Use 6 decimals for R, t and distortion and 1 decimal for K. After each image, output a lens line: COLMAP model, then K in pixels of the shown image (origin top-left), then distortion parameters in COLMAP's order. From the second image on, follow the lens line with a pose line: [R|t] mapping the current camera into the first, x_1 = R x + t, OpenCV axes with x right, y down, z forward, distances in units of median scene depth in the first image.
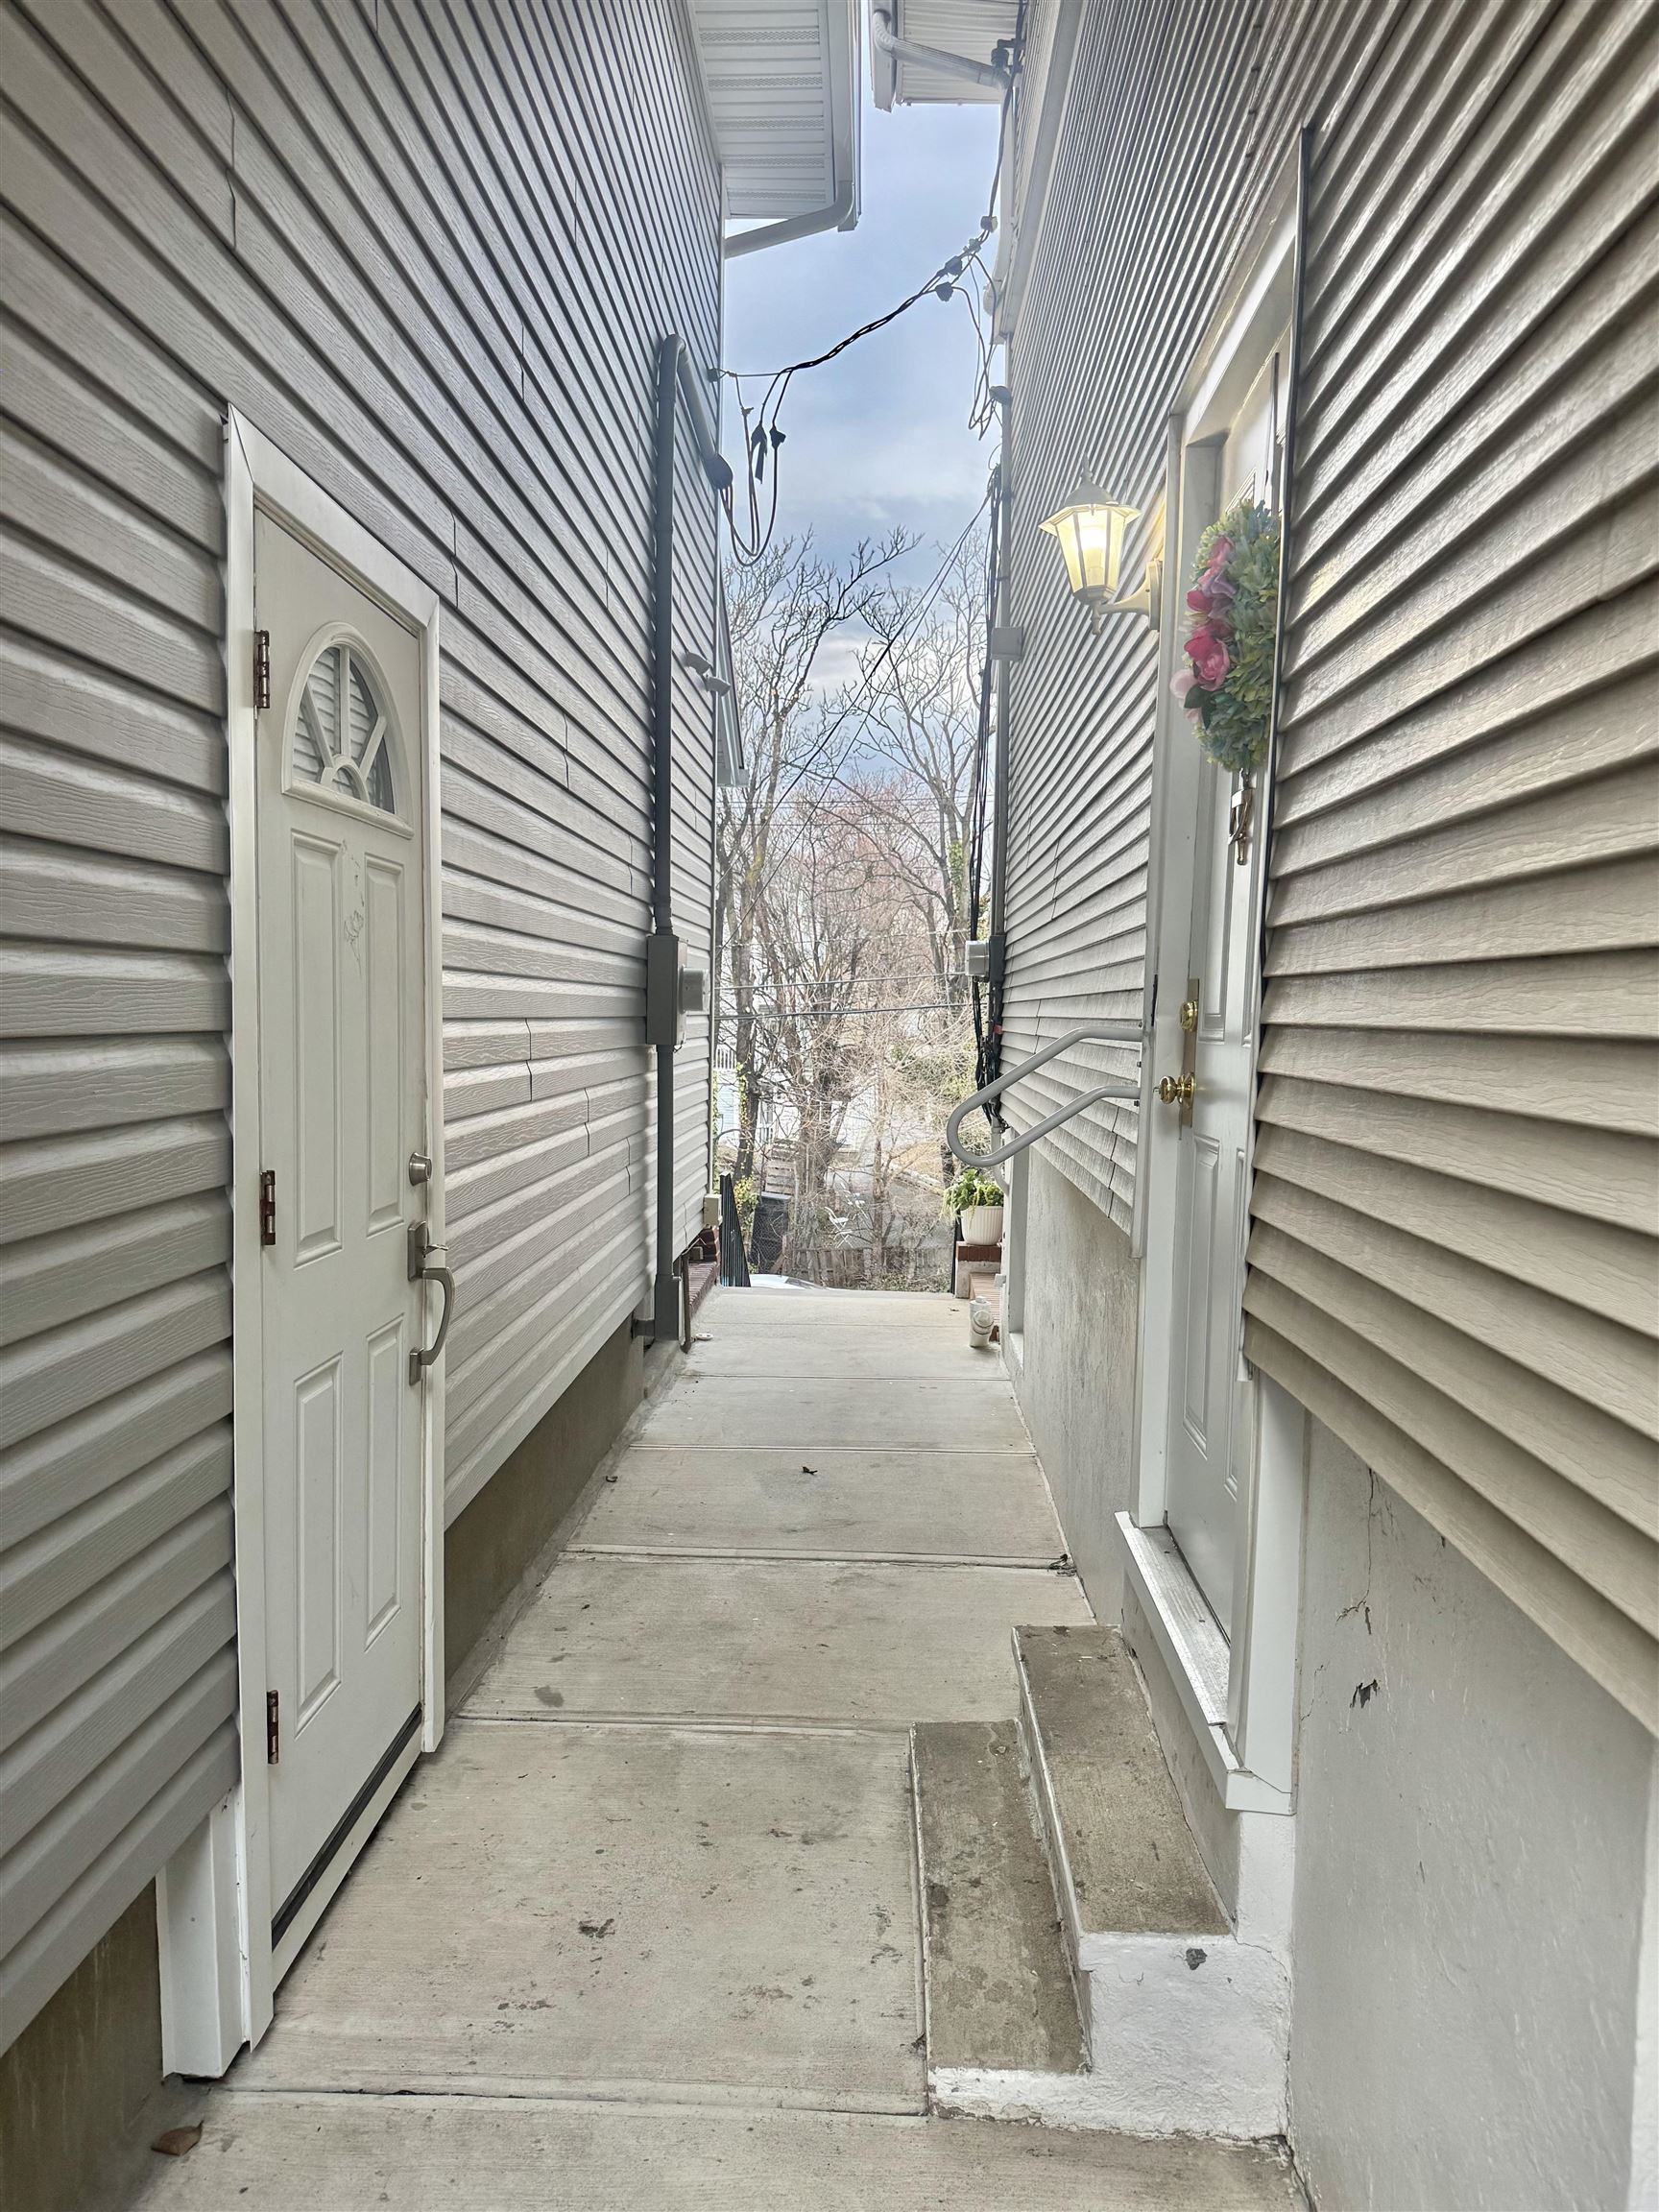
lens RADIAL K [[1561.1, 0, 828.5], [0, 1561.1, 1102.0], [0, 0, 1]] dist [-0.006387, -0.001223]
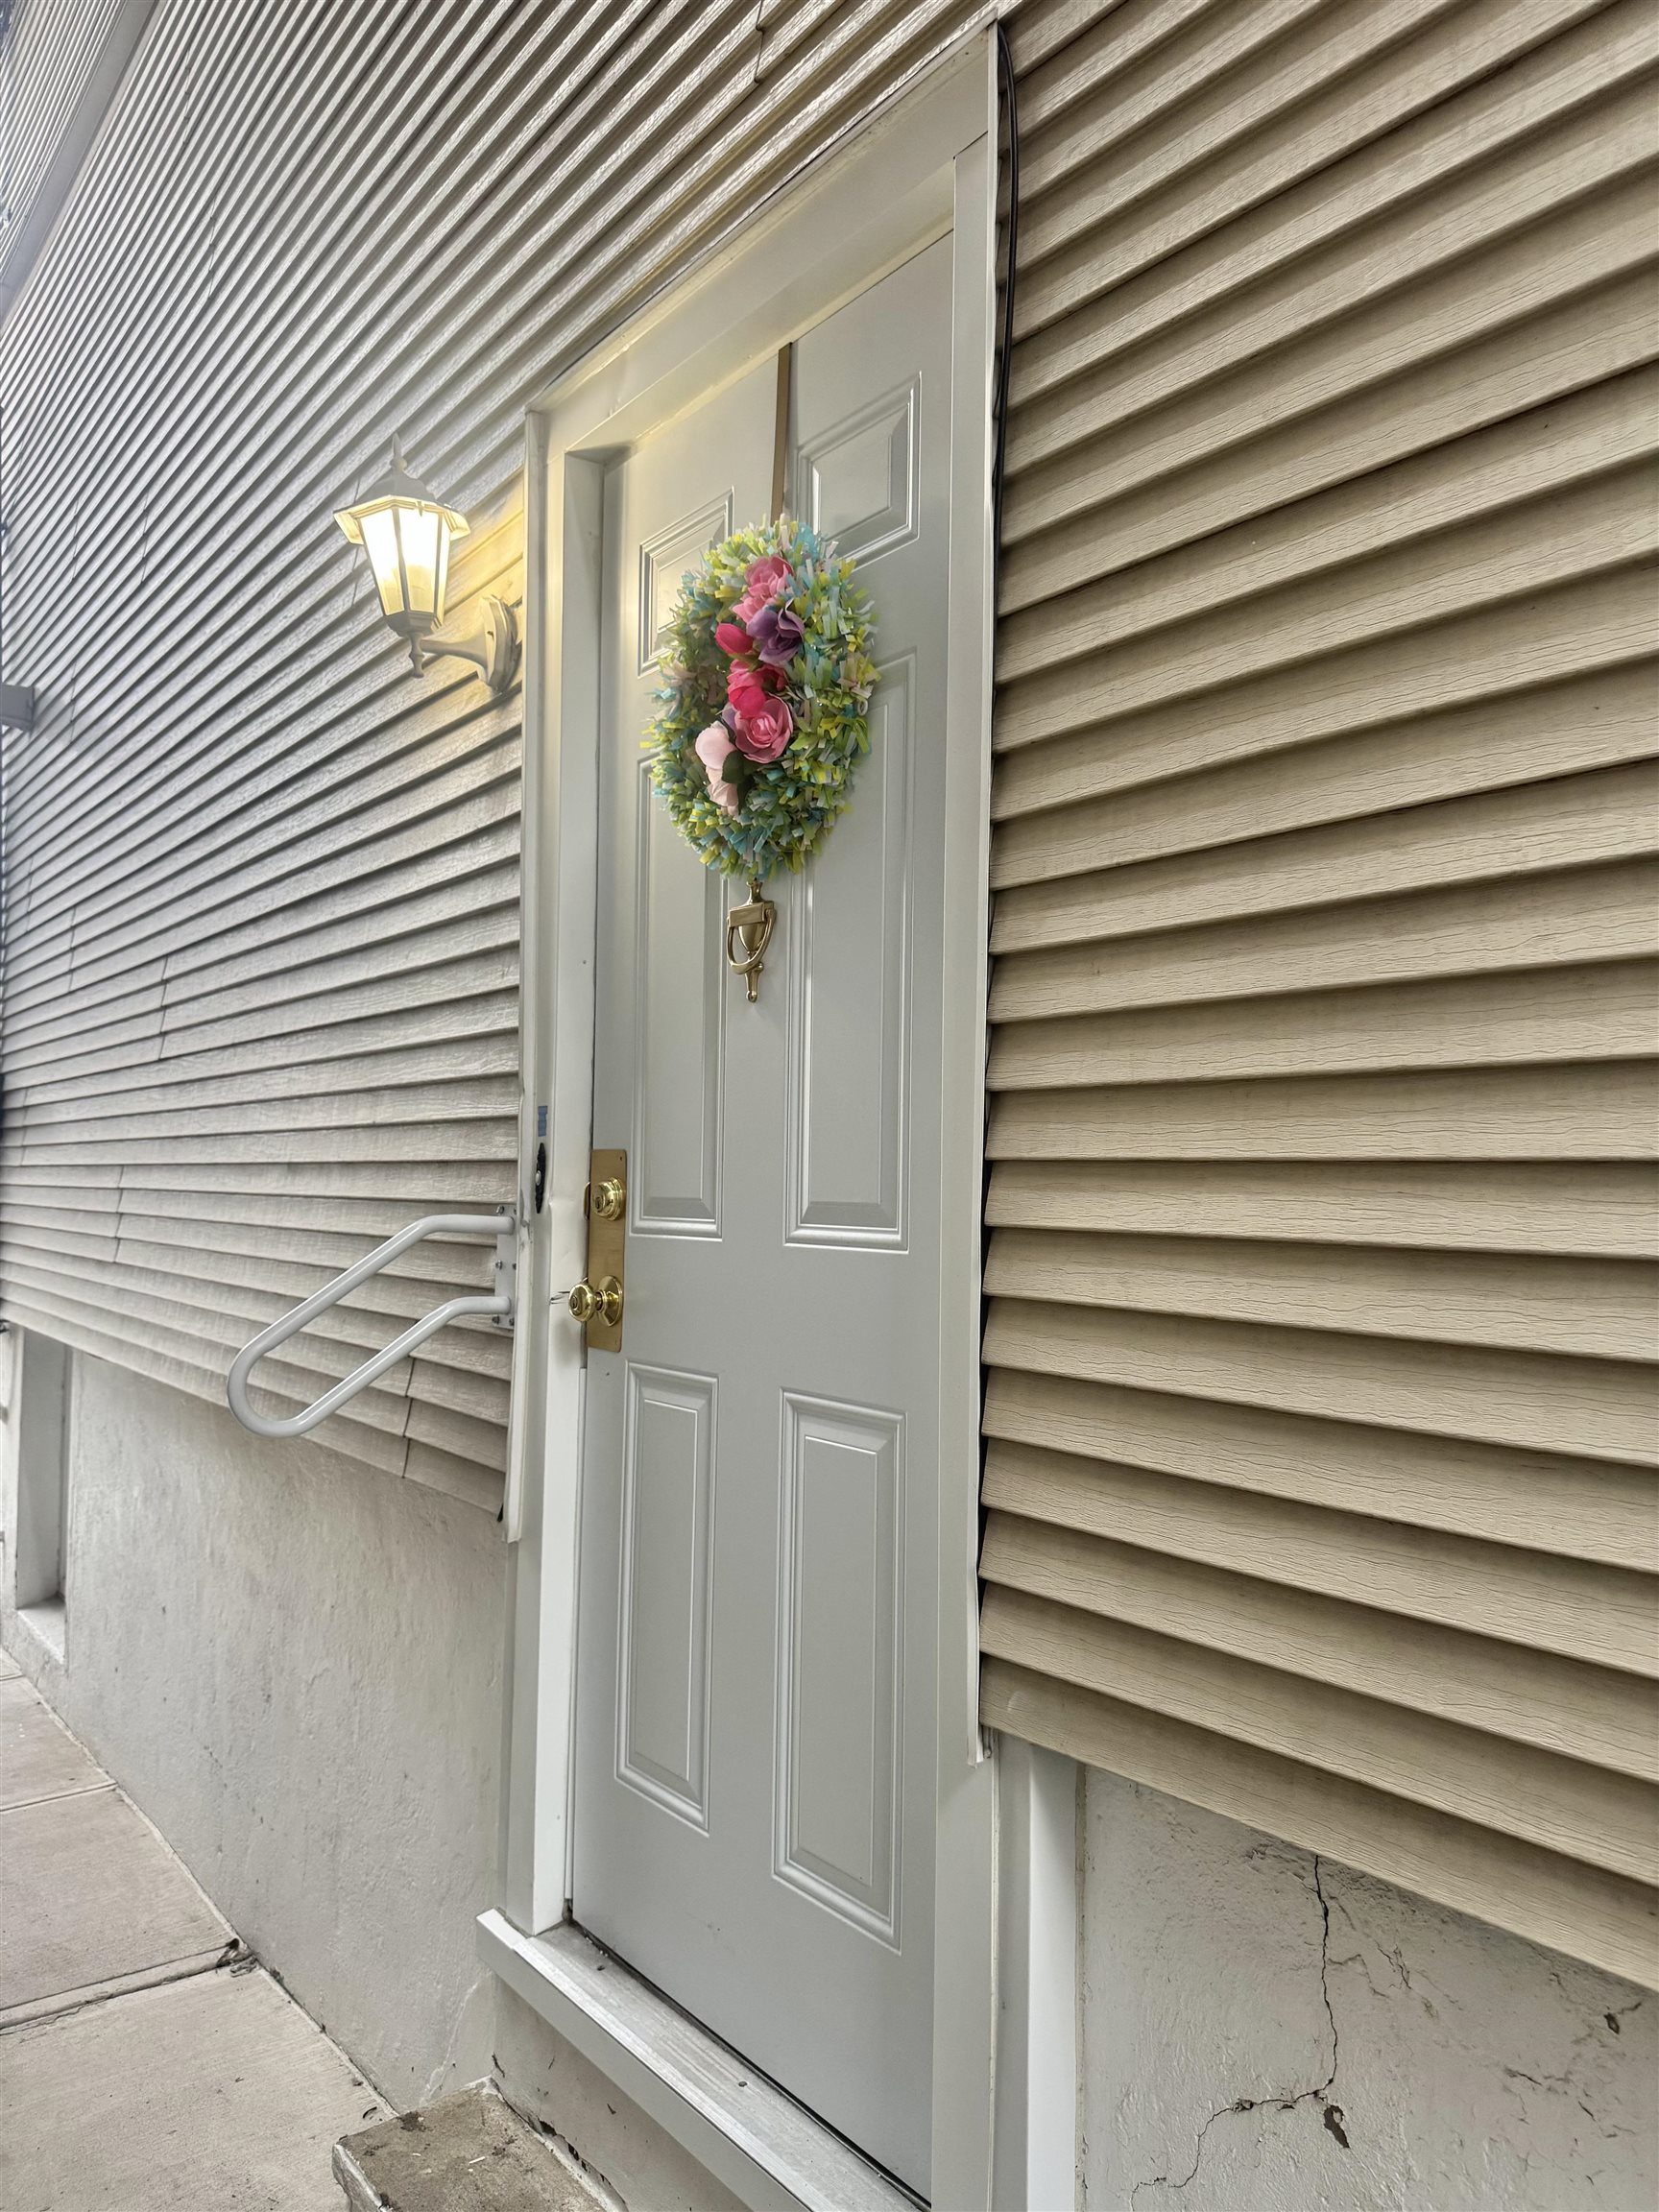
lens RADIAL K [[1561.1, 0, 830.0], [0, 1561.1, 1126.9], [0, 0, 1]] dist [-0.006387, -0.001223]
pose [[0.762627, 0.007704, 0.646793, -0.151194], [0.044568, 0.996927, -0.064425, -0.037450], [-0.645302, 0.077958, 0.759940, 0.344918]]
